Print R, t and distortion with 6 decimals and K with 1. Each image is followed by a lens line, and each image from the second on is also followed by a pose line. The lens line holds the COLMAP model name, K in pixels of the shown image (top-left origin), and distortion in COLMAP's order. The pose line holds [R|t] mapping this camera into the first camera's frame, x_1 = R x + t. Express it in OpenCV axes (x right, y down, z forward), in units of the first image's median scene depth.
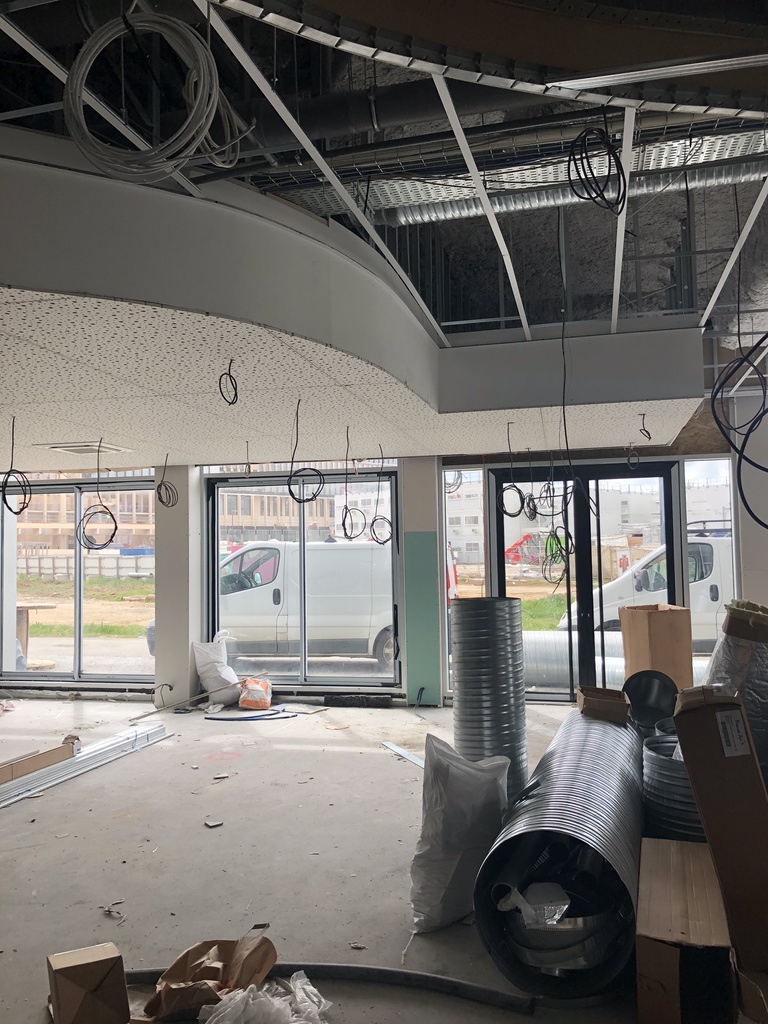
lens RADIAL K [[809.9, 0, 384.0], [0, 809.9, 512.0], [0, 0, 1]] dist [0.013832, -0.011889]
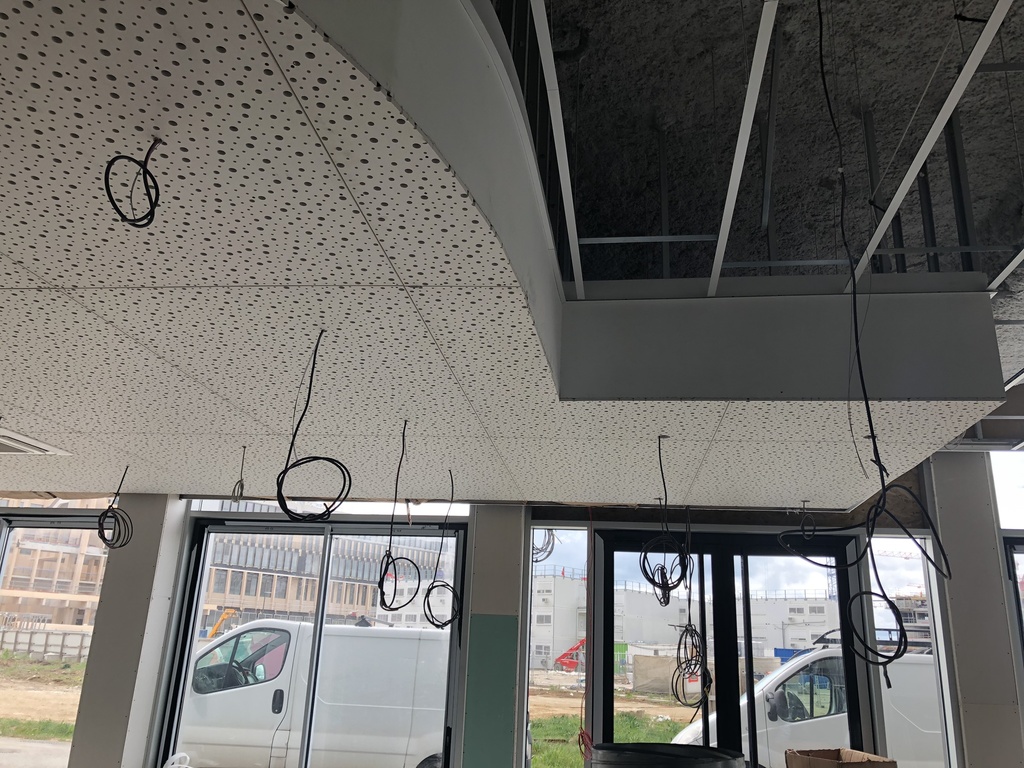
lens RADIAL K [[809.9, 0, 512.0], [0, 809.9, 384.0], [0, 0, 1]] dist [0.013832, -0.011889]
pose [[0.993239, 0.086730, 0.077167, -0.009824], [-0.062995, 0.961002, -0.269270, 0.019907], [-0.097511, 0.262589, 0.959968, 0.277013]]
